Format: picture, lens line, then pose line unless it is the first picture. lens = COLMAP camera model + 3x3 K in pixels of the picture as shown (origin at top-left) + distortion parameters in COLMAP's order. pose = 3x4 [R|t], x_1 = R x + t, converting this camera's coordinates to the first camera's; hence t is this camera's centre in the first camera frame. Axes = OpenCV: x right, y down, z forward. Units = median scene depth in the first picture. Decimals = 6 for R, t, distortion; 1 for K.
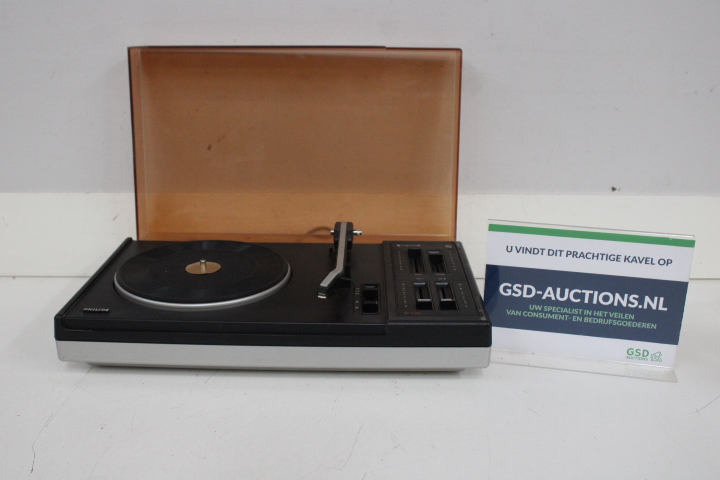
lens RADIAL K [[748.8, 0, 360.0], [0, 748.8, 240.0], [0, 0, 1]] dist [-0.102755, -0.004153]
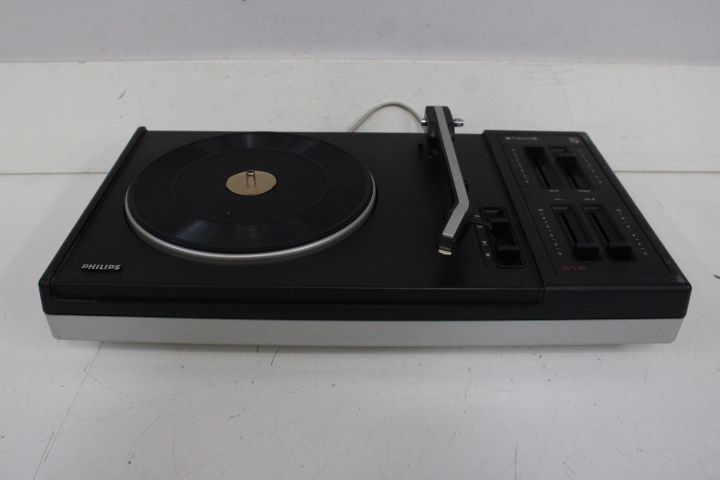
lens RADIAL K [[663.6, 0, 360.0], [0, 663.6, 240.0], [0, 0, 1]] dist [-0.111676, 0.018529]
pose [[0.999922, -0.000878, 0.012426, -0.121126], [-0.002340, 0.966515, 0.256598, -0.072620], [-0.012235, -0.256607, 0.966438, 0.399457]]
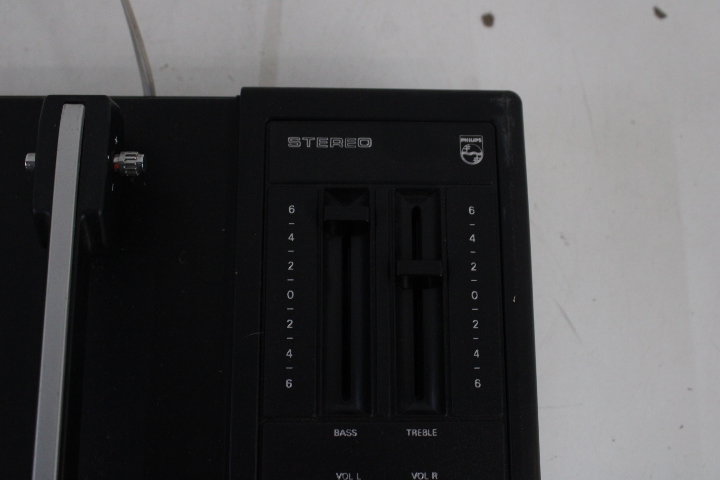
lens RADIAL K [[789.1, 0, 360.0], [0, 789.1, 240.0], [0, 0, 1]] dist [-0.092885, 0.009704]
pose [[0.999611, 0.001116, 0.027858, 0.078405], [-0.024282, 0.525810, 0.850256, -0.259687], [-0.013700, -0.850601, 0.525632, 0.945596]]
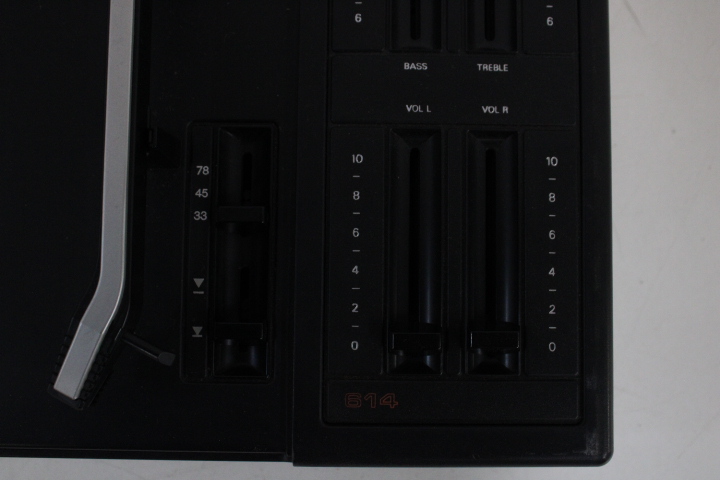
lens RADIAL K [[789.1, 0, 360.0], [0, 789.1, 240.0], [0, 0, 1]] dist [-0.092885, 0.009704]
pose [[0.999963, 0.007250, 0.004526, 0.058583], [-0.006947, 0.380976, 0.924559, -0.212384], [0.004979, -0.924557, 0.381012, 0.863383]]
